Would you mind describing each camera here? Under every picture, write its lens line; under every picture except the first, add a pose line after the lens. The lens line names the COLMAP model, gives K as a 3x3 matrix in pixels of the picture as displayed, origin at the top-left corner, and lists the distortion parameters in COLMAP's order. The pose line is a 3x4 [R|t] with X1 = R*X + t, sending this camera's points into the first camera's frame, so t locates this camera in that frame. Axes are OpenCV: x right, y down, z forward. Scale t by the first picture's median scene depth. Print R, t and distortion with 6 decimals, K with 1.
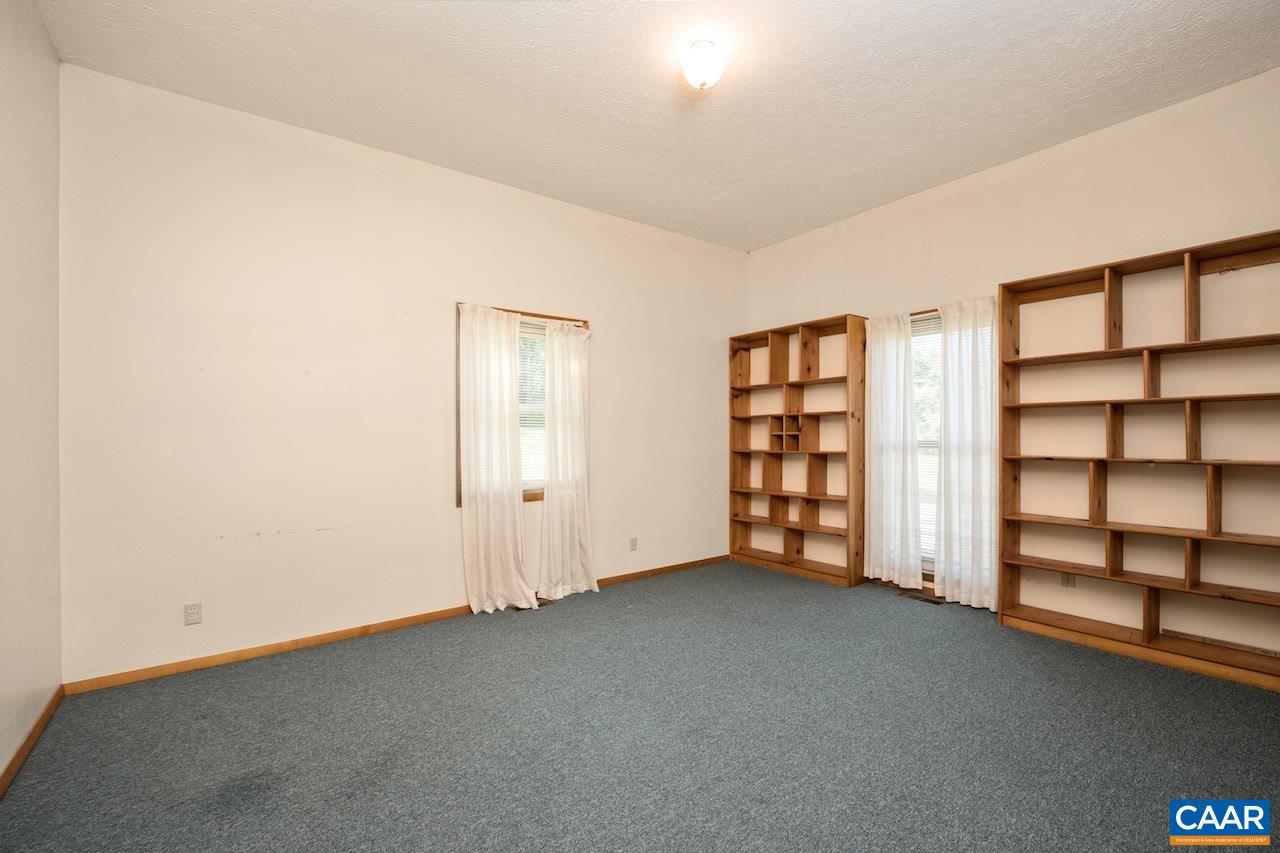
lens RADIAL K [[561.0, 0, 629.4], [0, 561.0, 428.7], [0, 0, 1]] dist [0.001333, -0.000378]
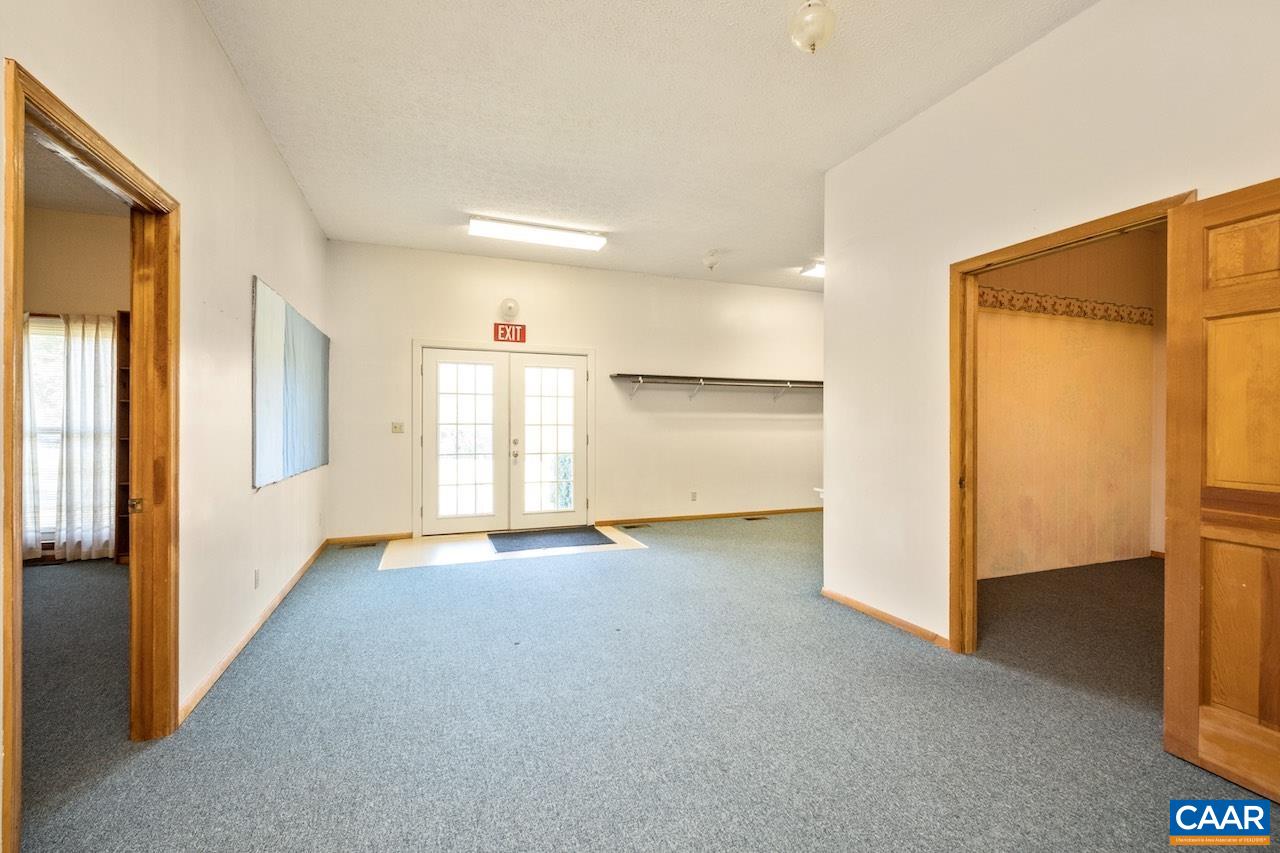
lens RADIAL K [[561.0, 0, 628.3], [0, 561.0, 421.6], [0, 0, 1]] dist [0.001333, -0.000378]
pose [[0.265229, 0.004060, 0.964177, -0.279334], [-0.002232, 0.999991, -0.003597, 0.010123], [-0.964183, -0.001198, 0.265235, -0.479342]]
